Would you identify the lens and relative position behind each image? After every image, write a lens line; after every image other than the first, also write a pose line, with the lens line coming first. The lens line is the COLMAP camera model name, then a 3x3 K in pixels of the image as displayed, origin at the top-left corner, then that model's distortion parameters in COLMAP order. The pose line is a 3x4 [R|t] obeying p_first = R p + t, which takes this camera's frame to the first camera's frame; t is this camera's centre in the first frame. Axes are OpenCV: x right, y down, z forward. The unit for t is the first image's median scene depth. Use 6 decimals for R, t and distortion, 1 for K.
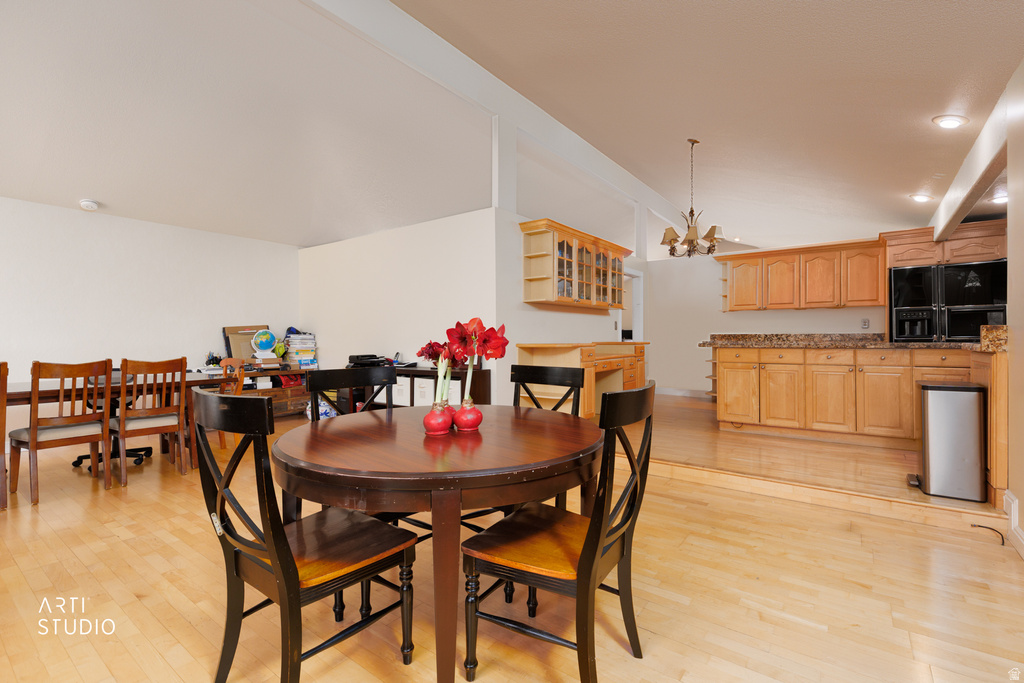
lens RADIAL K [[467.3, 0, 513.7], [0, 467.3, 340.8], [0, 0, 1]] dist [0.005750, 0.000536]
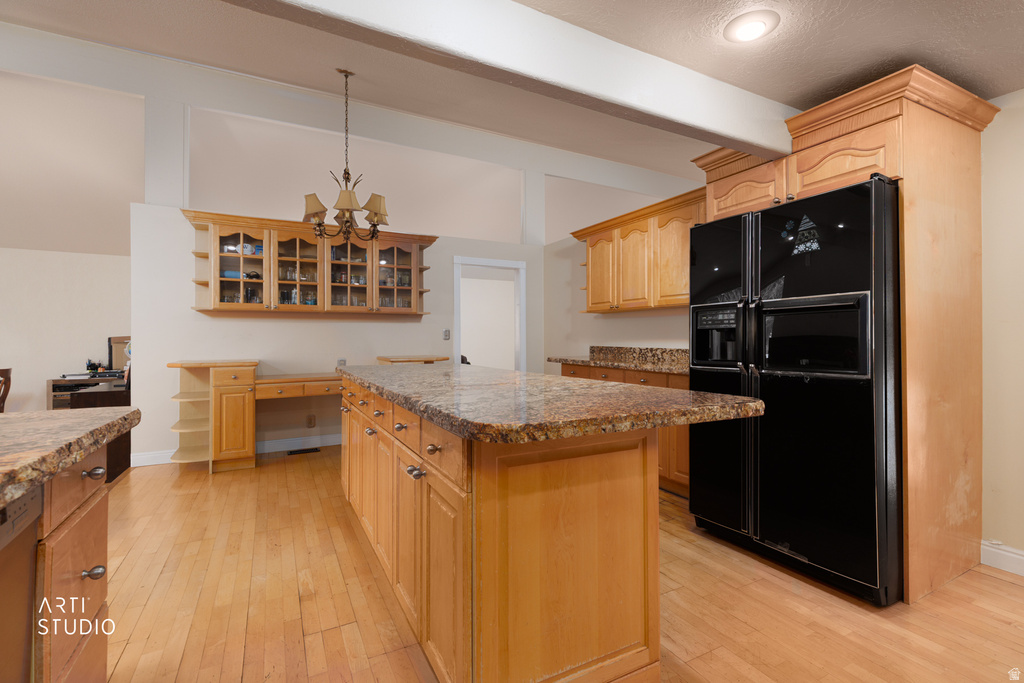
lens RADIAL K [[467.3, 0, 512.0], [0, 467.3, 338.7], [0, 0, 1]] dist [0.005750, 0.000536]
pose [[0.899947, 0.003554, -0.435984, 0.861645], [-0.004915, 0.999986, -0.001996, -0.032159], [0.435971, 0.003939, 0.899952, 0.466845]]
